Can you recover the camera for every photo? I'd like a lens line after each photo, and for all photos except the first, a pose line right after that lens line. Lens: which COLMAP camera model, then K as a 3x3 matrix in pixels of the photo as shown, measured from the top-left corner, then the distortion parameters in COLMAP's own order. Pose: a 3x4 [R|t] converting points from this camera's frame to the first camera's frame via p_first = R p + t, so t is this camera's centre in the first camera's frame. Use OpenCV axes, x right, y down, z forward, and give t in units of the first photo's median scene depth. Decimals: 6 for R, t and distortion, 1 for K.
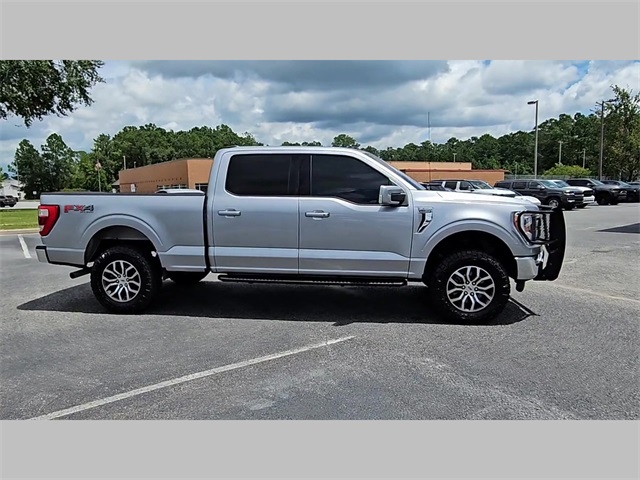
lens RADIAL K [[444.9, 0, 317.4], [0, 444.9, 239.4], [0, 0, 1]] dist [0.004701, -0.000304]
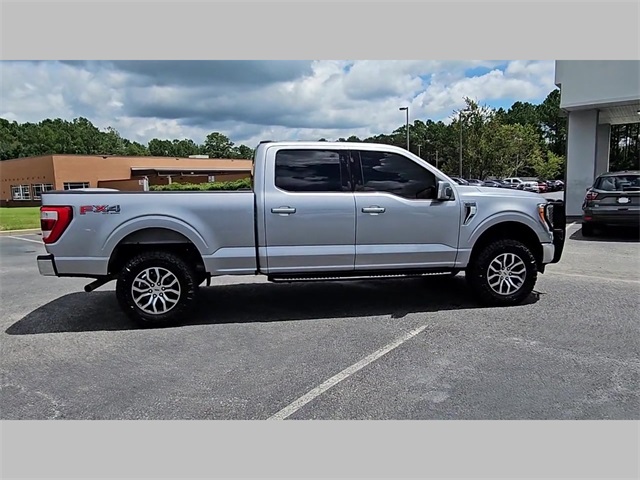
lens RADIAL K [[443.7, 0, 320.0], [0, 443.7, 240.0], [0, 0, 1]] dist [0.007232, -0.001234]
pose [[0.957193, -0.040238, 0.286639, -0.373766], [0.039282, 0.999187, 0.009088, -0.001506], [-0.286772, 0.002561, 0.957995, 0.064009]]
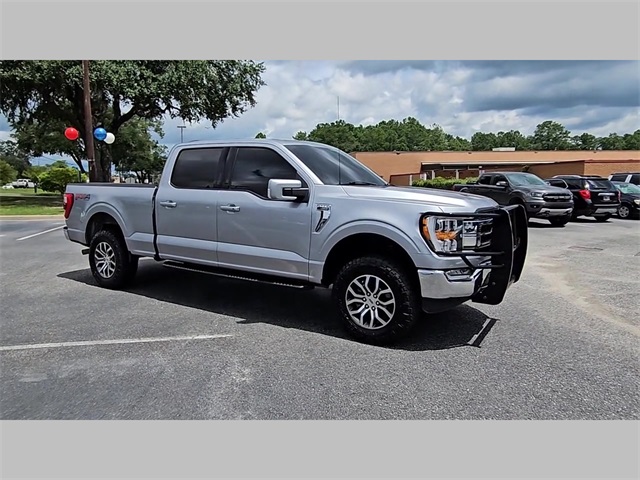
lens RADIAL K [[444.5, 0, 315.1], [0, 444.5, 240.1], [0, 0, 1]] dist [0.006721, -0.004033]
pose [[0.907134, 0.062667, -0.416151, 0.534568], [-0.055694, 0.998030, 0.028888, -0.022347], [0.417141, -0.003028, 0.908837, 0.167128]]
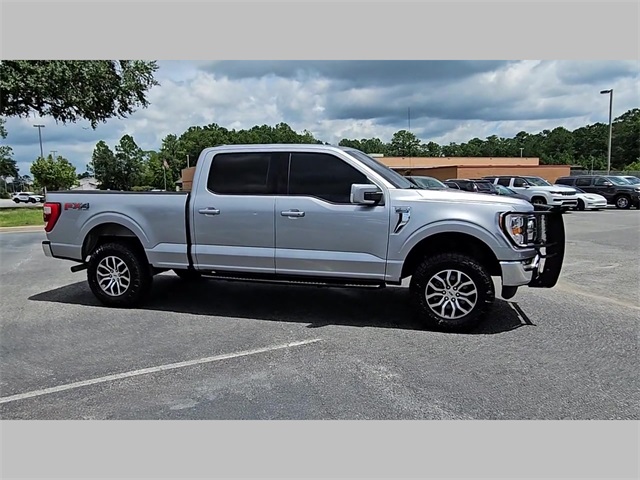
lens RADIAL K [[444.5, 0, 315.1], [0, 444.5, 240.1], [0, 0, 1]] dist [0.006721, -0.004033]
pose [[0.990124, 0.015009, -0.139392, 0.170561], [-0.013885, 0.999863, 0.009037, -0.006295], [0.139509, -0.007012, 0.990196, 0.031905]]
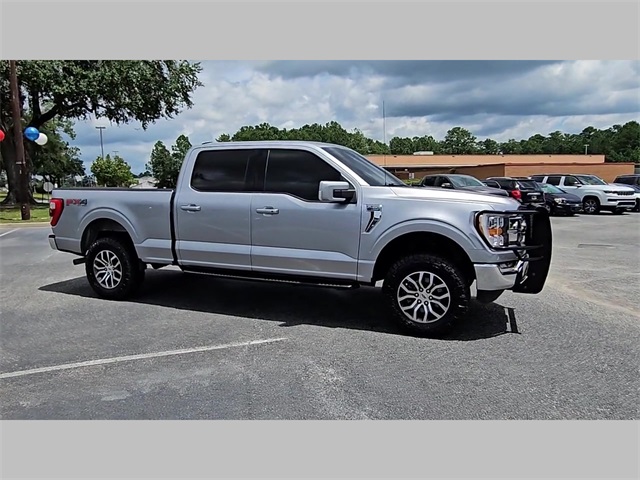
lens RADIAL K [[444.5, 0, 315.1], [0, 444.5, 240.1], [0, 0, 1]] dist [0.006721, -0.004033]
pose [[0.966929, 0.032072, -0.253022, 0.319848], [-0.029311, 0.999463, 0.014676, -0.008564], [0.253356, -0.006774, 0.967349, 0.074718]]
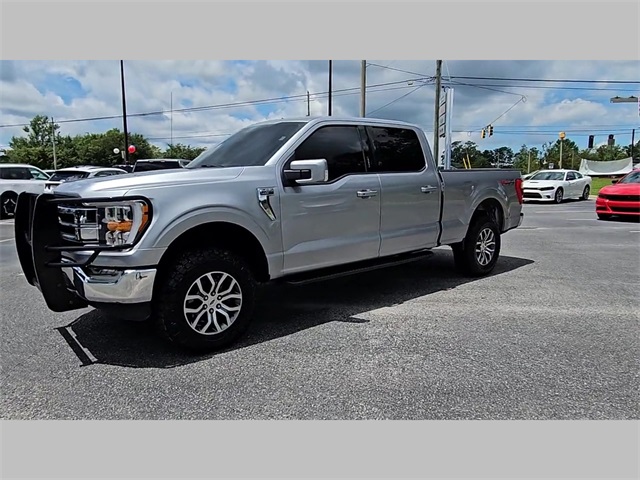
lens RADIAL K [[444.5, 0, 315.1], [0, 444.5, 240.1], [0, 0, 1]] dist [0.006721, -0.004033]
pose [[-0.696601, 0.113070, -0.708493, 0.700508], [-0.061527, 0.974451, 0.216009, -0.177295], [0.714815, 0.194064, -0.671847, 1.784944]]
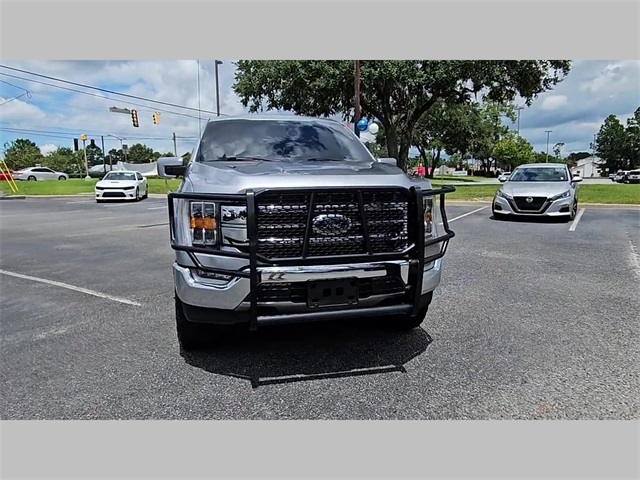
lens RADIAL K [[441.9, 0, 313.5], [0, 441.9, 240.3], [0, 0, 1]] dist [0.008905, 0.000482]
pose [[0.342023, 0.142294, -0.928856, 0.975731], [-0.092650, 0.988759, 0.117355, -0.076270], [0.935113, 0.045920, 0.351361, 0.846549]]
